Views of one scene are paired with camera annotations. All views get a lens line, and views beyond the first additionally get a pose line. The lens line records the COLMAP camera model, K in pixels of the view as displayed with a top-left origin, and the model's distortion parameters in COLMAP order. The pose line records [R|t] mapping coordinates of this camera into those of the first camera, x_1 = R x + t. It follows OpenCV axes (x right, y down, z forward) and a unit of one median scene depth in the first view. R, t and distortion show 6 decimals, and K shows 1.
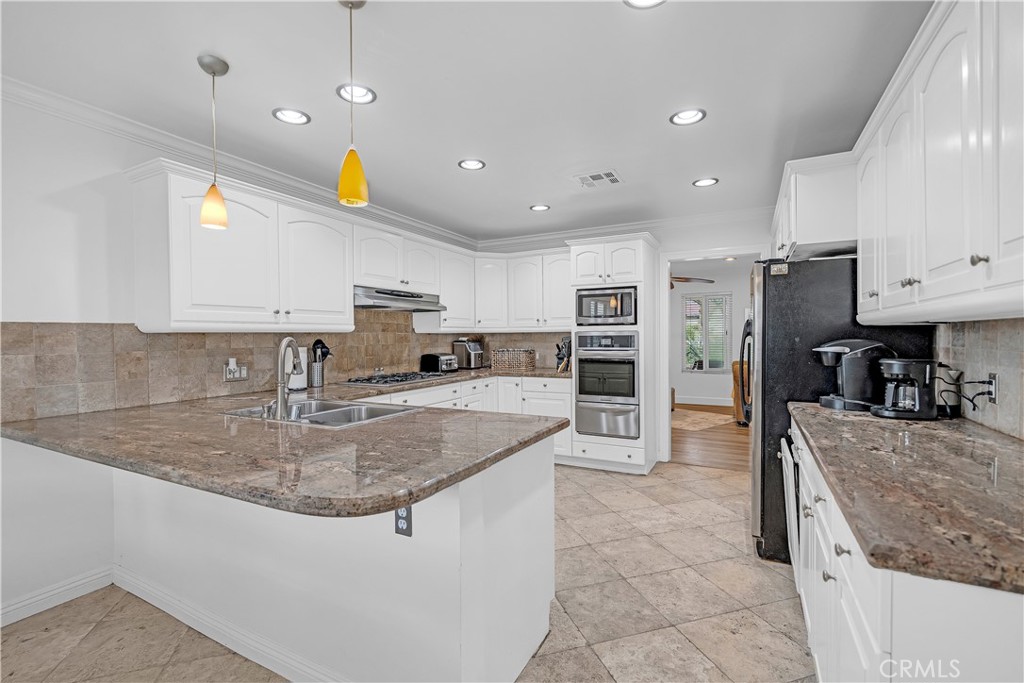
lens RADIAL K [[455.4, 0, 510.7], [0, 455.4, 341.9], [0, 0, 1]] dist [-0.002651, -0.000795]
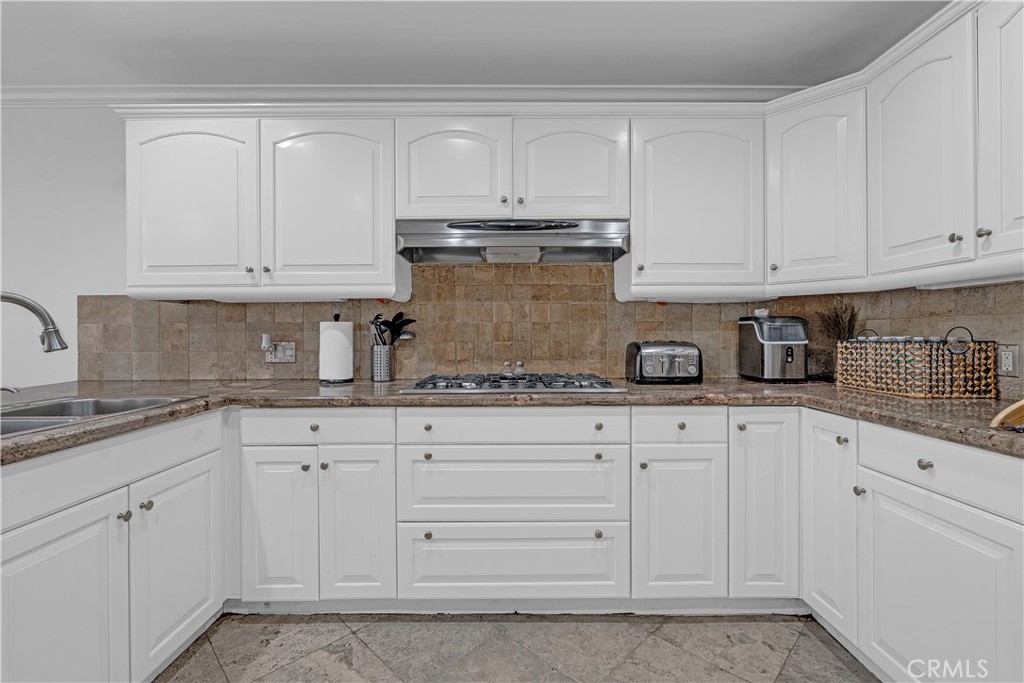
lens RADIAL K [[455.4, 0, 511.8], [0, 455.4, 336.1], [0, 0, 1]] dist [-0.002651, -0.000795]
pose [[0.464285, 0.008771, -0.885643, 0.297359], [-0.011964, 0.999922, 0.003631, 0.029719], [0.885605, 0.008910, 0.464353, 0.965660]]
